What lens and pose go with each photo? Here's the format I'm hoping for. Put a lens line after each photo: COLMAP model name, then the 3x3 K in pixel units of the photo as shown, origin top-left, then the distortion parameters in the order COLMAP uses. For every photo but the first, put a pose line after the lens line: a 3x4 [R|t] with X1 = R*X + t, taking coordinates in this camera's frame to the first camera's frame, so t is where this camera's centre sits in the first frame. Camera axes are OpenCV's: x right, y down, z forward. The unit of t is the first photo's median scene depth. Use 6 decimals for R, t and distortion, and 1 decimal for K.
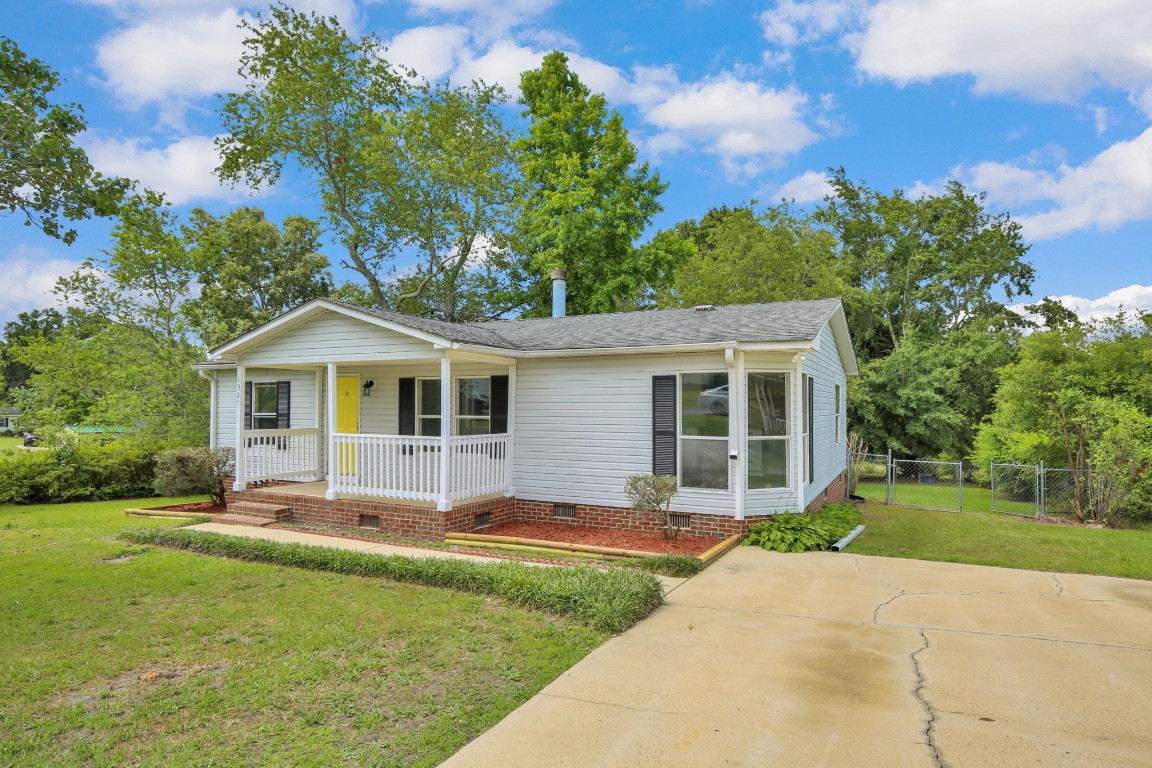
lens RADIAL K [[584.1, 0, 572.4], [0, 584.1, 377.9], [0, 0, 1]] dist [-0.030337, 0.001140]
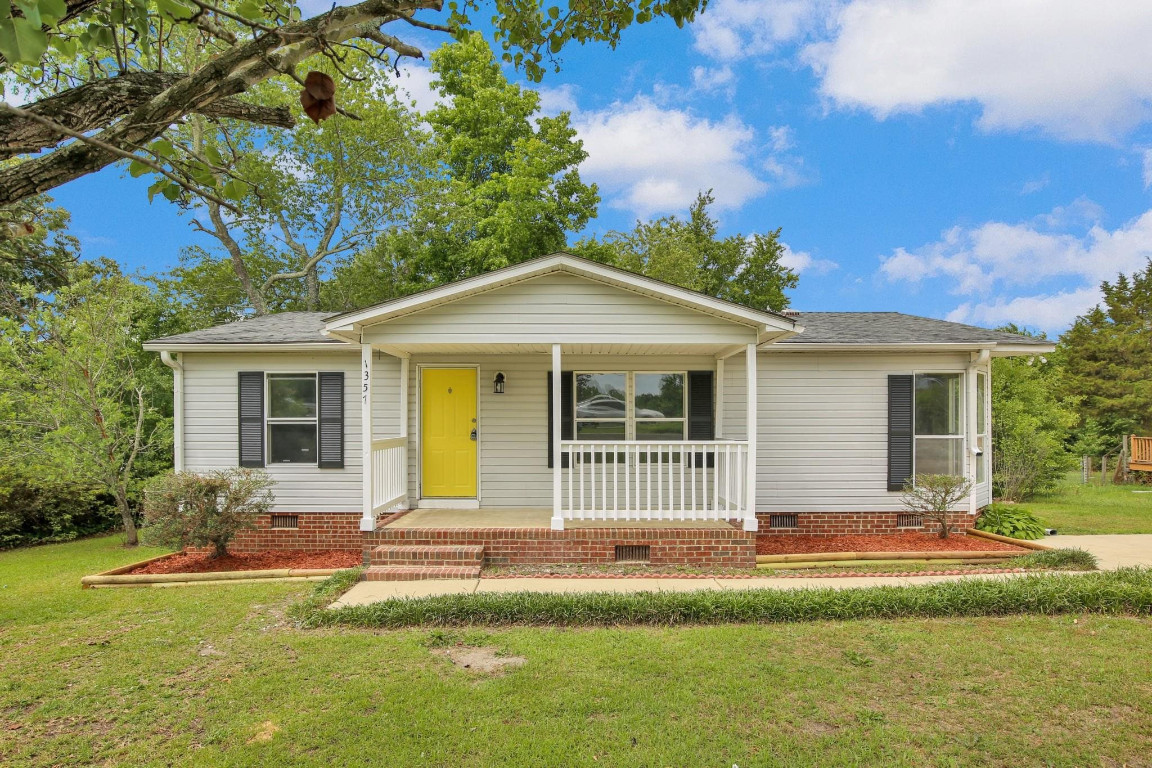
lens RADIAL K [[580.0, 0, 575.8], [0, 580.0, 417.5], [0, 0, 1]] dist [-0.032938, -0.000595]
pose [[0.910292, -0.001179, 0.413966, -0.697462], [-0.018329, 0.998900, 0.043149, 0.033640], [-0.413562, -0.046866, 0.909269, 0.326135]]
